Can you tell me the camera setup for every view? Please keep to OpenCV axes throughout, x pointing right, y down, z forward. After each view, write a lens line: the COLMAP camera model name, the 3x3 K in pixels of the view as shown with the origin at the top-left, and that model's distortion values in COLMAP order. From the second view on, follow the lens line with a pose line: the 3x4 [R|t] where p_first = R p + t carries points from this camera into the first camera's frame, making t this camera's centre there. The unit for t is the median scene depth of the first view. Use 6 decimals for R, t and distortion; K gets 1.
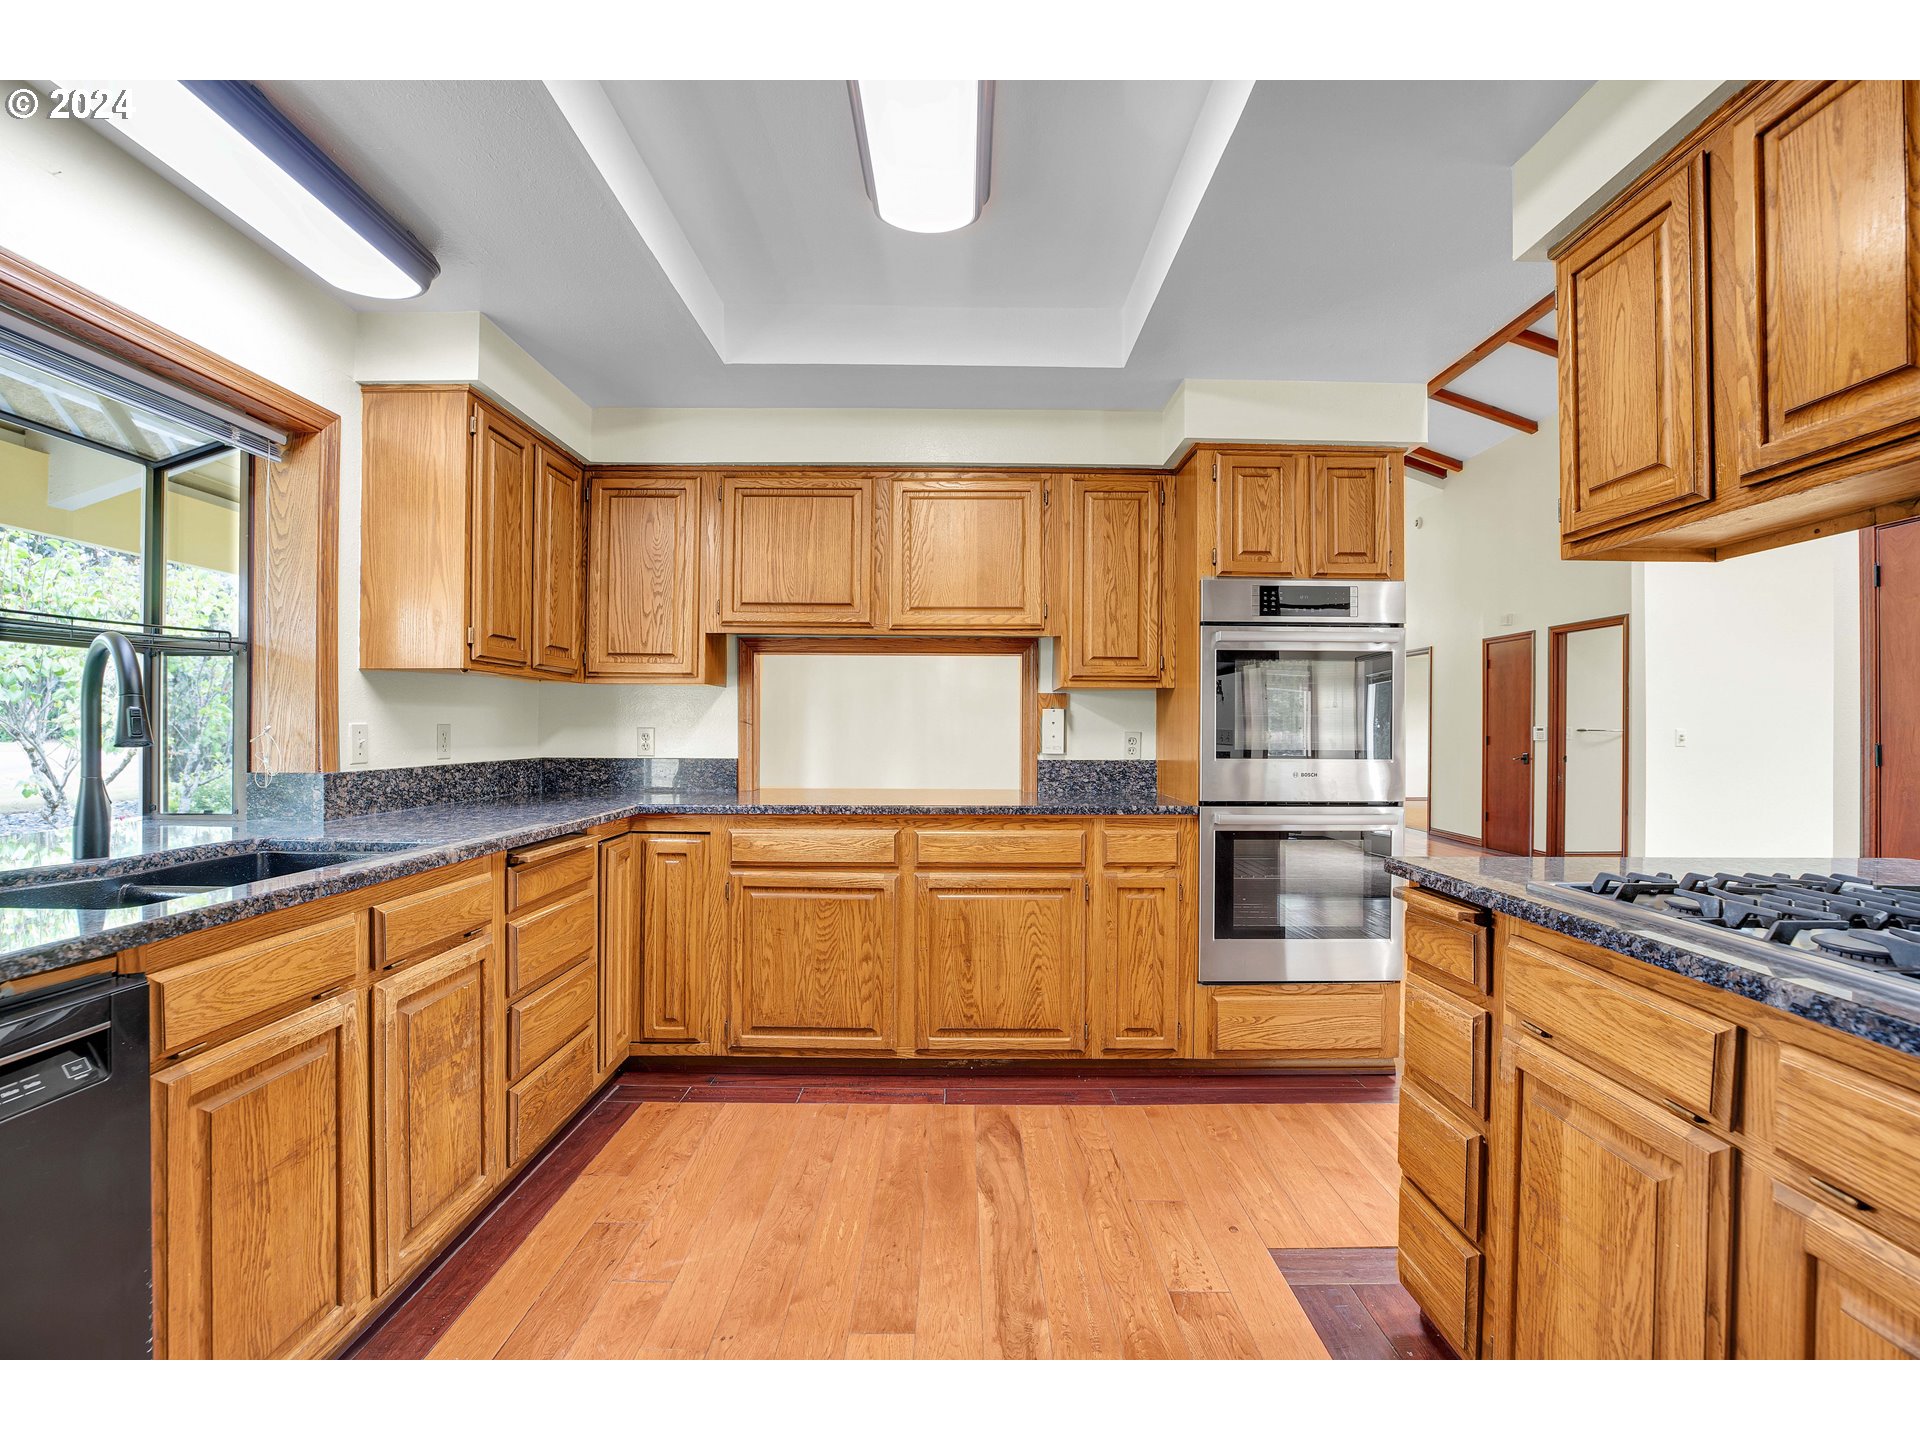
lens RADIAL K [[898.5, 0, 968.8], [0, 898.5, 726.7], [0, 0, 1]] dist [-0.035526, 0.008286]
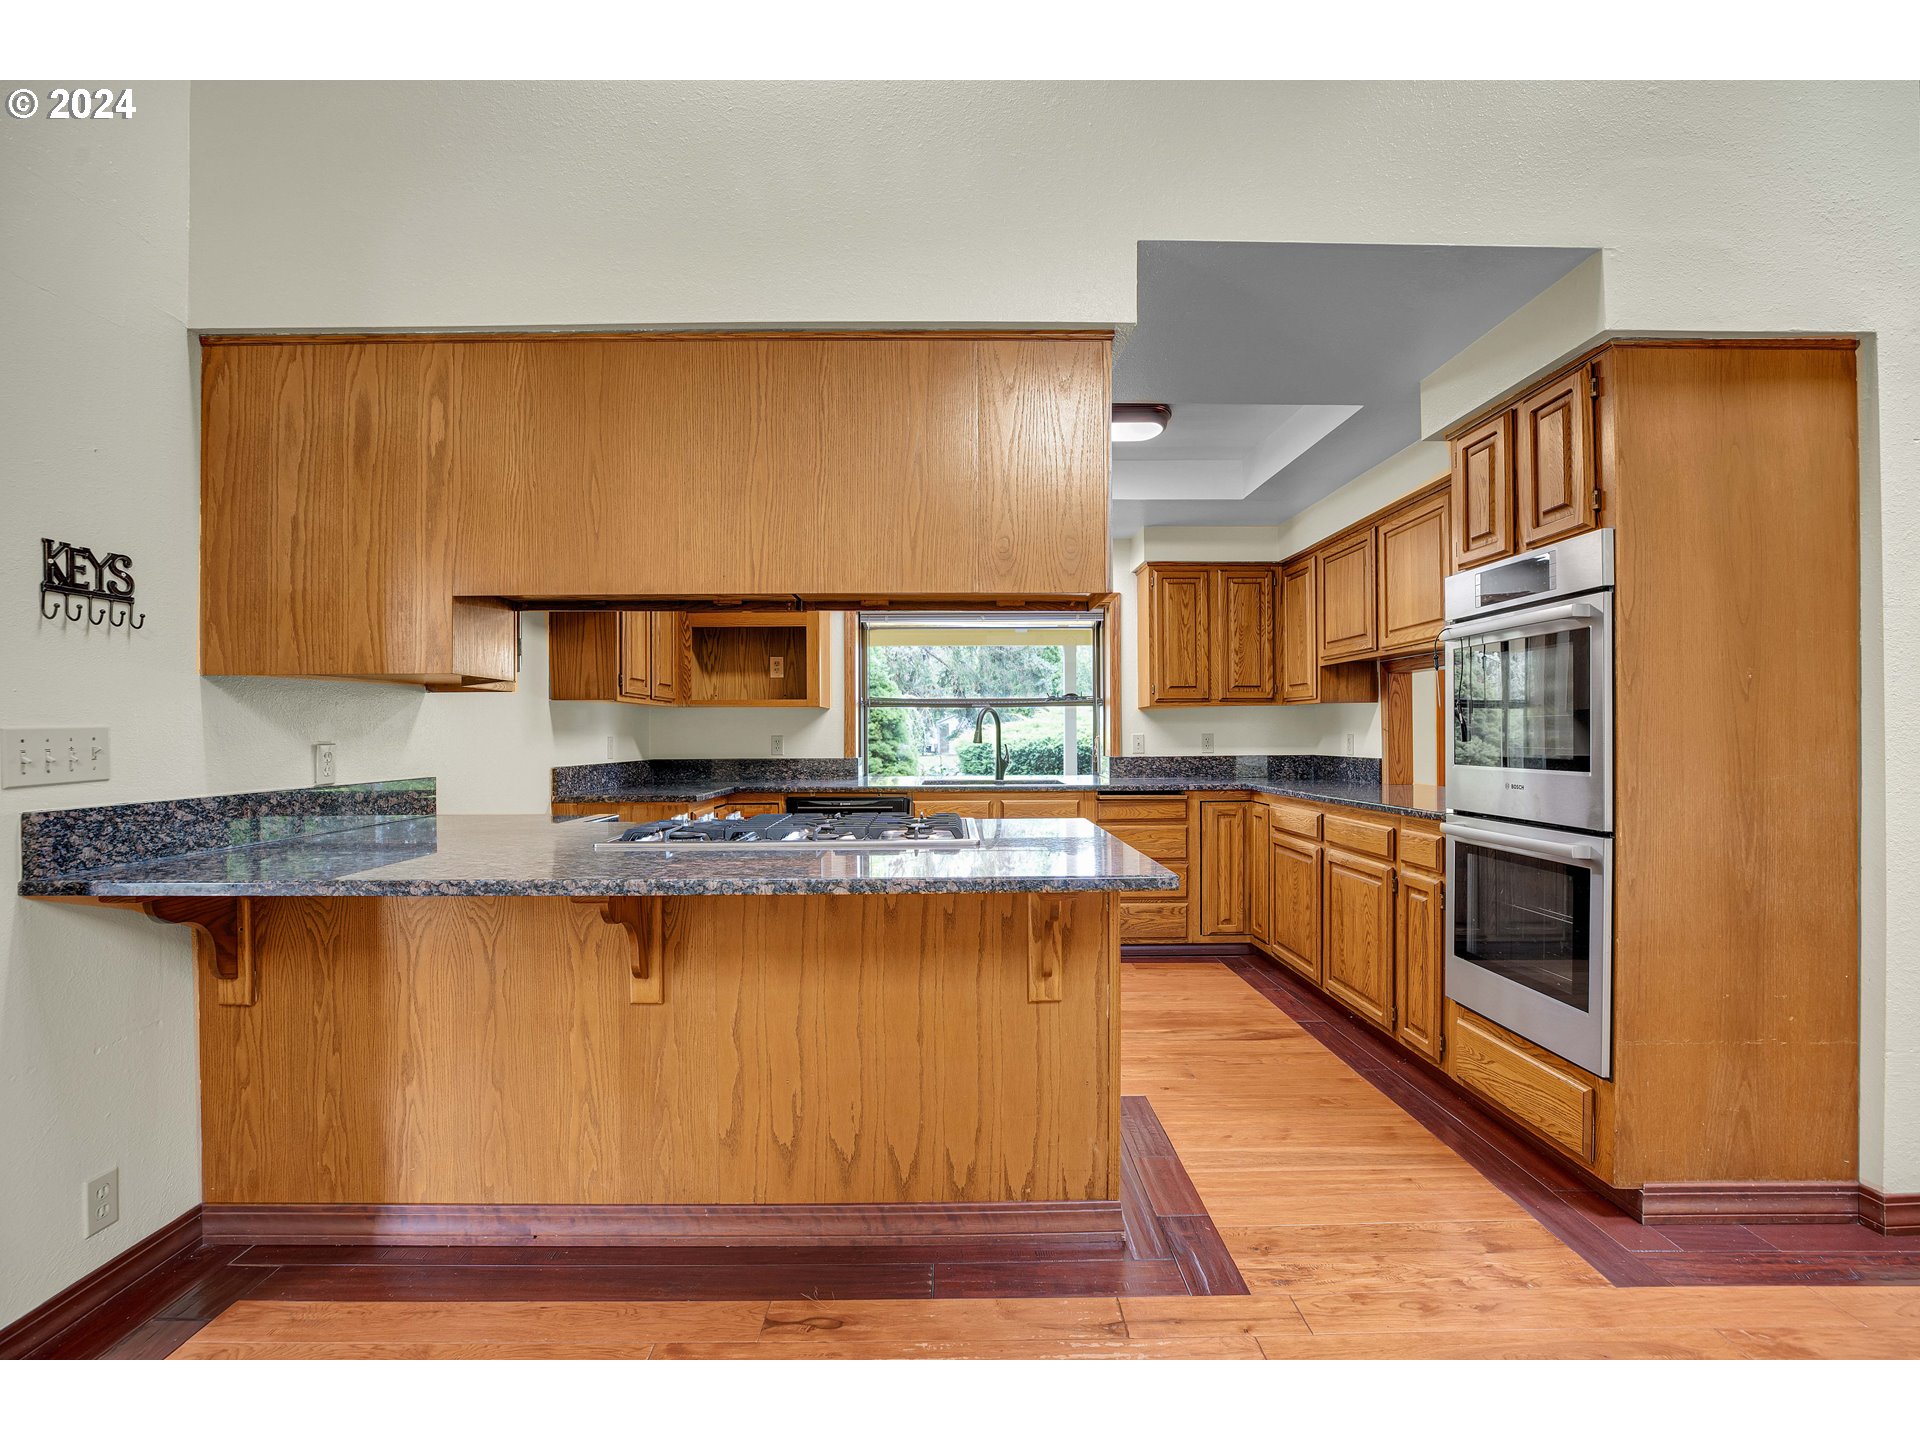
lens RADIAL K [[898.5, 0, 954.9], [0, 898.5, 729.2], [0, 0, 1]] dist [-0.035526, 0.008286]
pose [[-0.002671, -0.011427, -0.999931, 1.443746], [0.009419, 0.999890, -0.011452, 0.004904], [0.999952, -0.009449, -0.002564, 0.562045]]
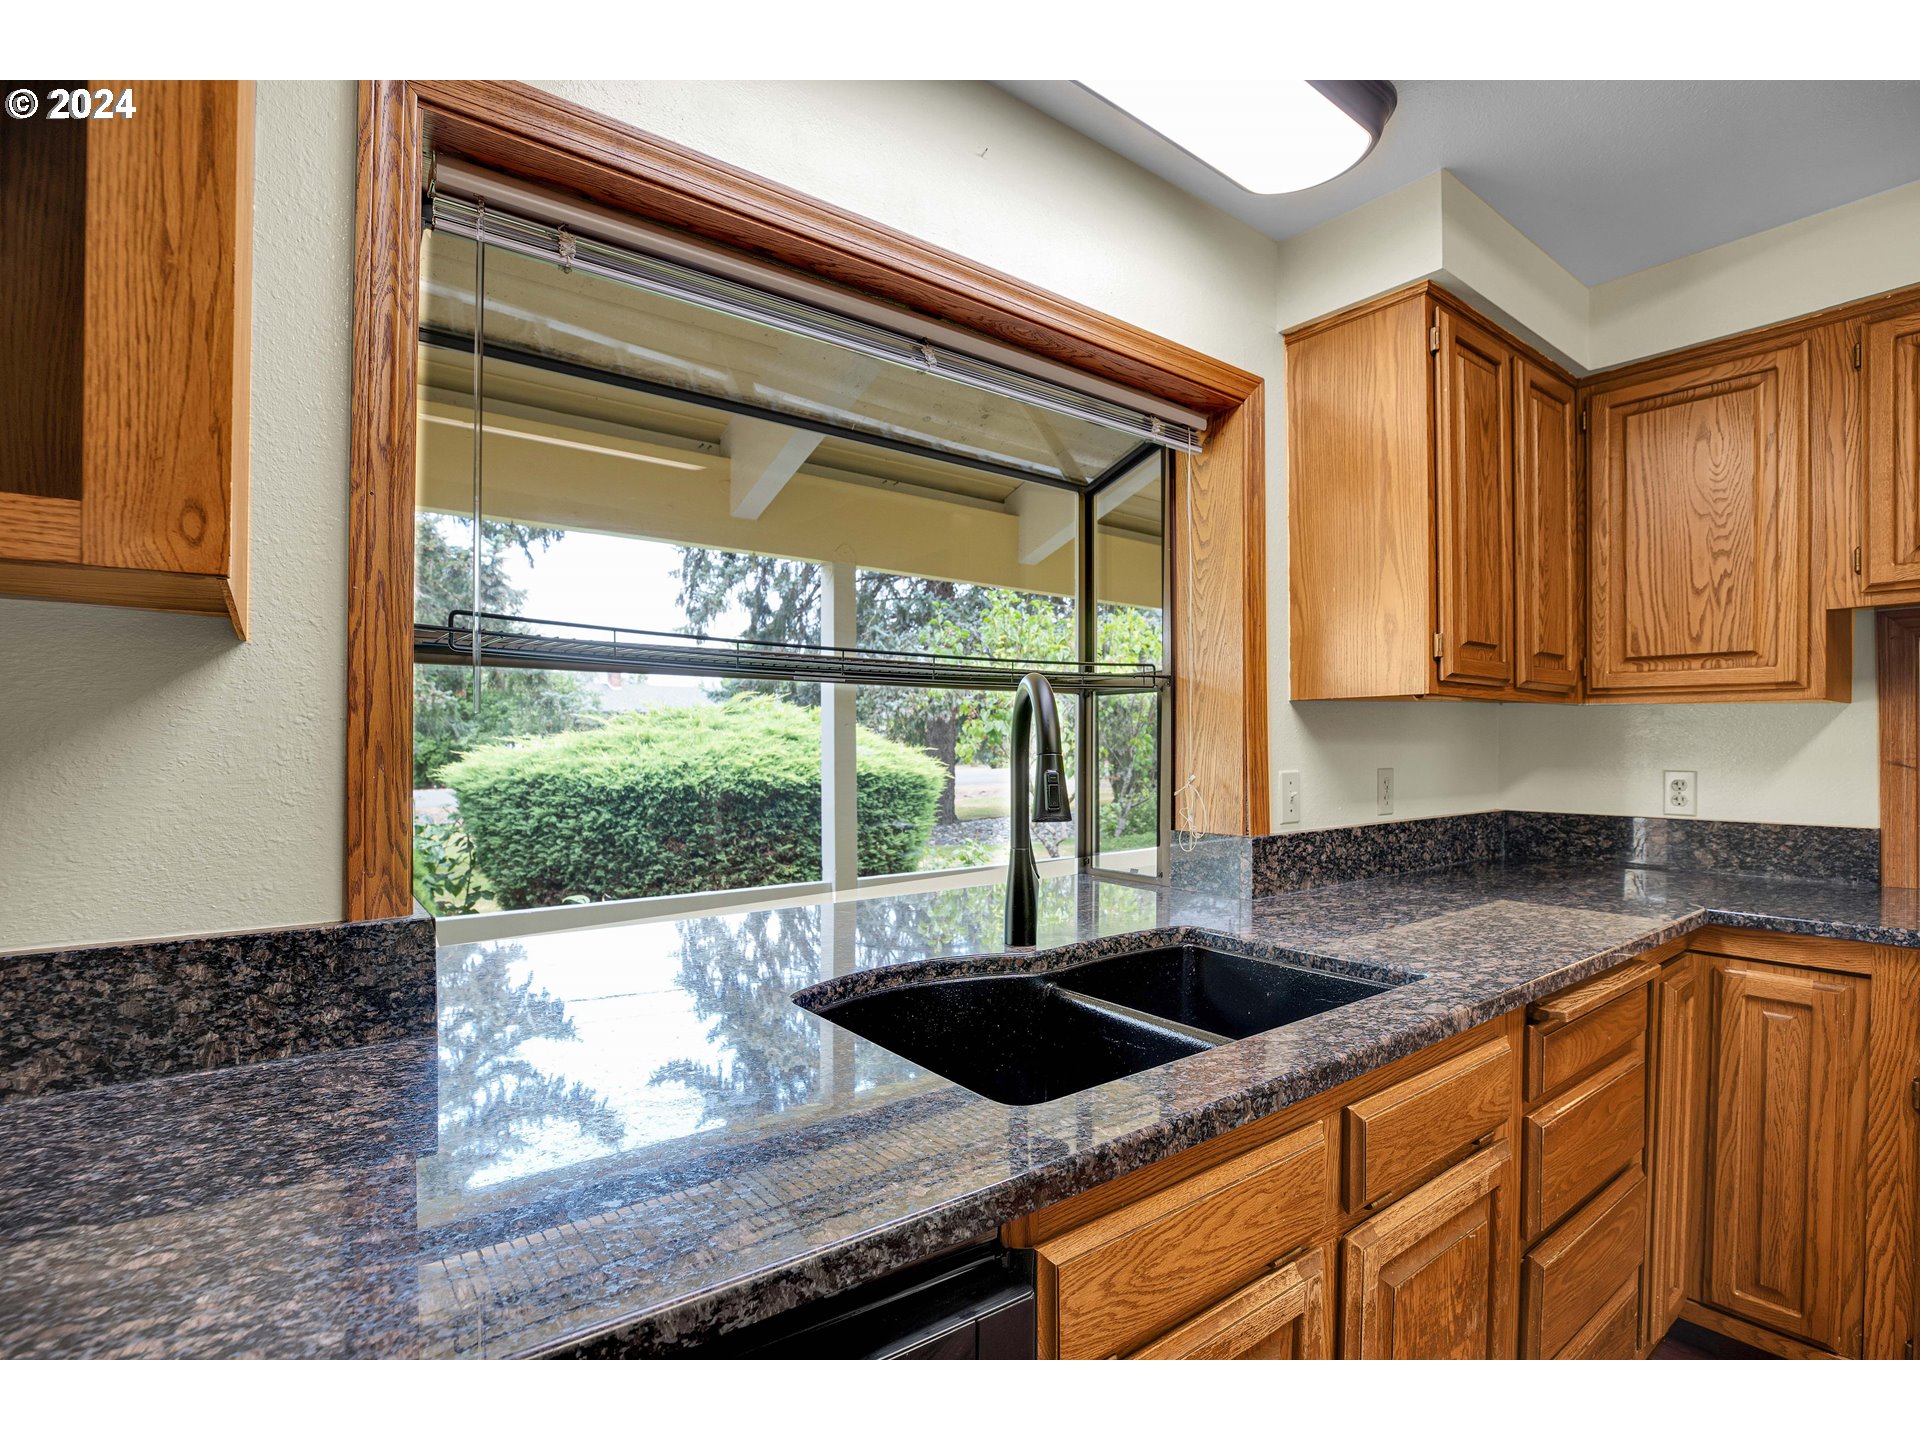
lens RADIAL K [[915.0, 0, 925.0], [0, 915.0, 751.9], [0, 0, 1]] dist [-0.036085, 0.004746]
pose [[0.585692, 0.002937, -0.810529, -0.228032], [0.004541, 0.999966, 0.006905, -0.027307], [0.810521, -0.007725, 0.585658, 0.271911]]
